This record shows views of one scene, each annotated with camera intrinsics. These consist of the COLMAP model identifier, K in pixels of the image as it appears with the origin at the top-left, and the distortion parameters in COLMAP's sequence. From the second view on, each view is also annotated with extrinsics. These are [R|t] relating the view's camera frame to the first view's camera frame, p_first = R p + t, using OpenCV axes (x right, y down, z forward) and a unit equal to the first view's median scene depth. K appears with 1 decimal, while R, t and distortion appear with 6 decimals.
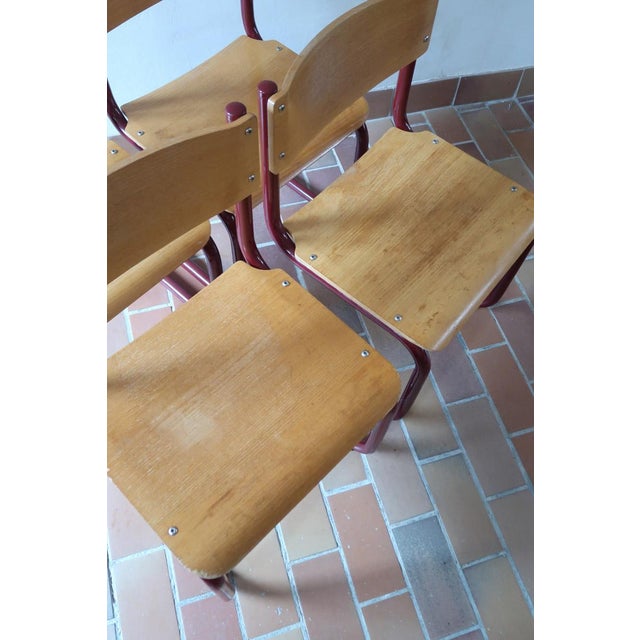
lens RADIAL K [[611.7, 0, 330.2], [0, 611.7, 336.7], [0, 0, 1]] dist [0.024816, 0.000000]
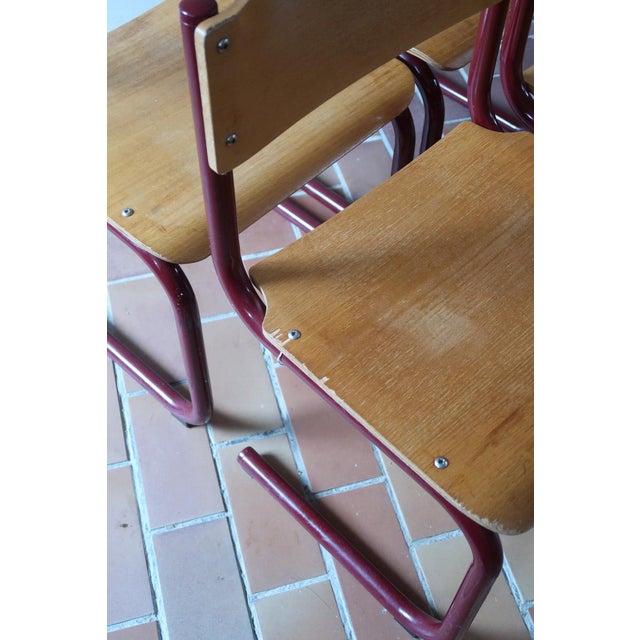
lens RADIAL K [[880.2, 0, 313.1], [0, 880.2, 346.2], [0, 0, 1]] dist [0.025056, 0.000000]
pose [[0.999172, -0.005298, -0.040347, -0.275806], [0.000034, 0.991599, -0.129351, 0.247156], [0.040693, 0.129243, 0.990778, 0.055161]]
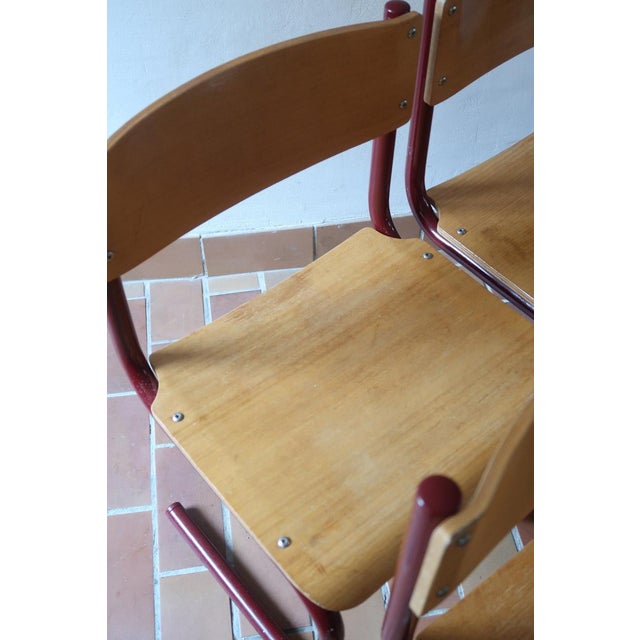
lens RADIAL K [[813.0, 0, 317.6], [0, 813.0, 321.8], [0, 0, 1]] dist [0.035024, 0.000000]
pose [[0.991577, 0.082117, -0.100158, -0.404874], [-0.098656, 0.979916, -0.173298, -0.066465], [0.083915, 0.181720, 0.979763, 0.130408]]
